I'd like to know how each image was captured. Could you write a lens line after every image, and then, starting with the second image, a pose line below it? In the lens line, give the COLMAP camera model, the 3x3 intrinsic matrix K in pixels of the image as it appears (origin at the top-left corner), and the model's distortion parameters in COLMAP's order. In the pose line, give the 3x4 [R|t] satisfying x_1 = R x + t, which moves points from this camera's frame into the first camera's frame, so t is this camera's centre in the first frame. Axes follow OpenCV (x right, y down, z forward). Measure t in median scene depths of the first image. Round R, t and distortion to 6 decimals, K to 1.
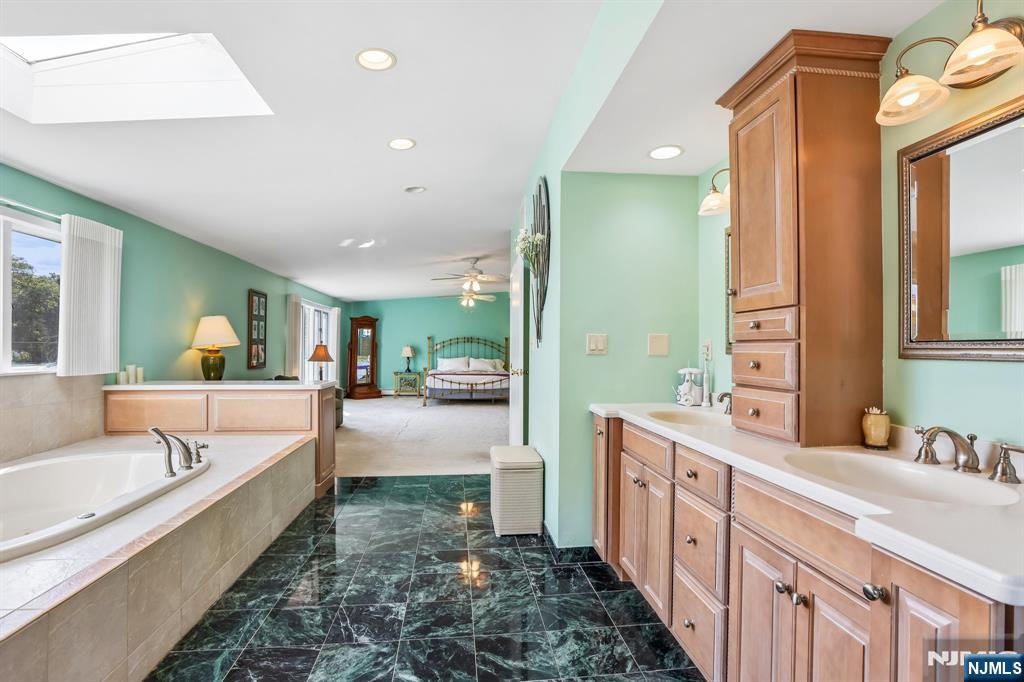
lens RADIAL K [[500.9, 0, 520.6], [0, 500.9, 343.7], [0, 0, 1]] dist [-0.028917, 0.000732]
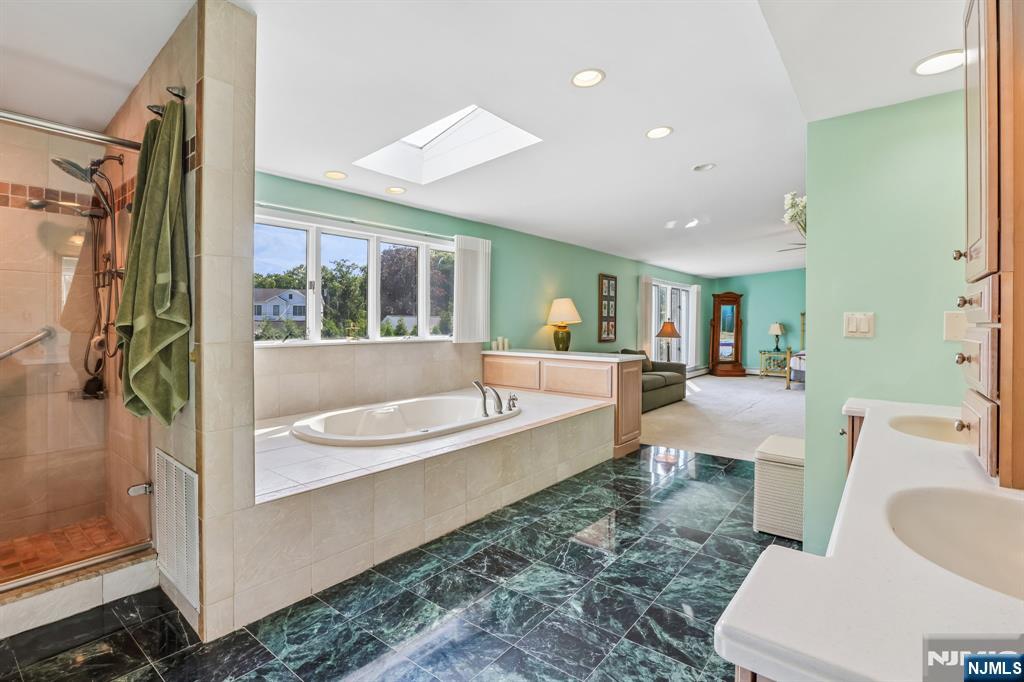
lens RADIAL K [[497.5, 0, 497.0], [0, 497.5, 322.5], [0, 0, 1]] dist [-0.048647, 0.000987]
pose [[0.689535, 0.004310, -0.724239, 0.287643], [0.000461, 0.999979, 0.006390, -0.007530], [0.724252, -0.004740, 0.689519, 0.034294]]
